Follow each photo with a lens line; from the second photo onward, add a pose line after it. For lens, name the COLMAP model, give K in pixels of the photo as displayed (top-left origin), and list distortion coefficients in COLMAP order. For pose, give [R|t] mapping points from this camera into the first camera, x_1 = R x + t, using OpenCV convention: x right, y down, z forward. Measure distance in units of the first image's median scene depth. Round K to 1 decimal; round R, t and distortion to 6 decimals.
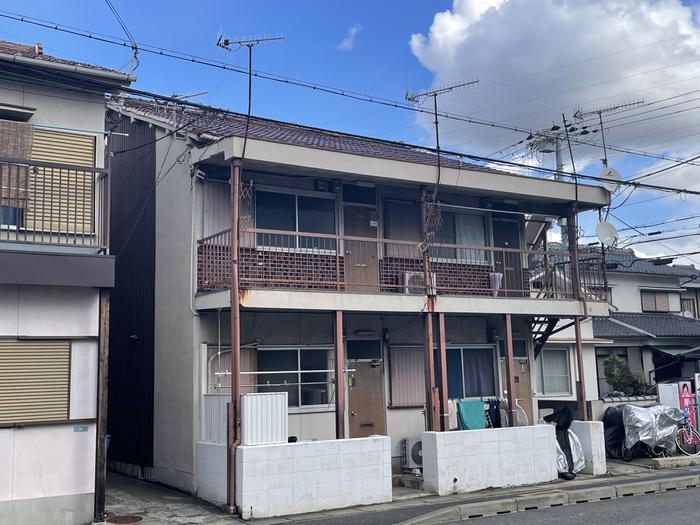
lens RADIAL K [[827.2, 0, 350.0], [0, 827.2, 262.5], [0, 0, 1]] dist [0.068179, -0.032486]
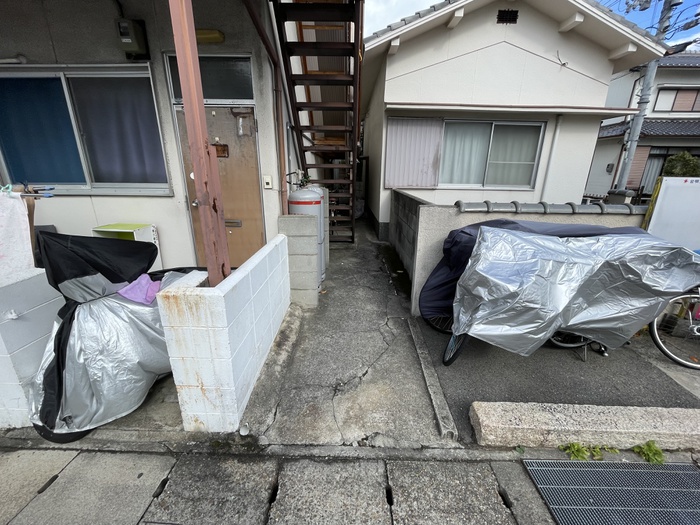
lens RADIAL K [[284.8, 0, 350.0], [0, 284.8, 262.5], [0, 0, 1]] dist [-0.003066, -0.000026]
pose [[0.827719, 0.203467, -0.522956, 0.421400], [0.043441, 0.905916, 0.421223, 0.155474], [0.559459, -0.371372, 0.741005, 1.042146]]
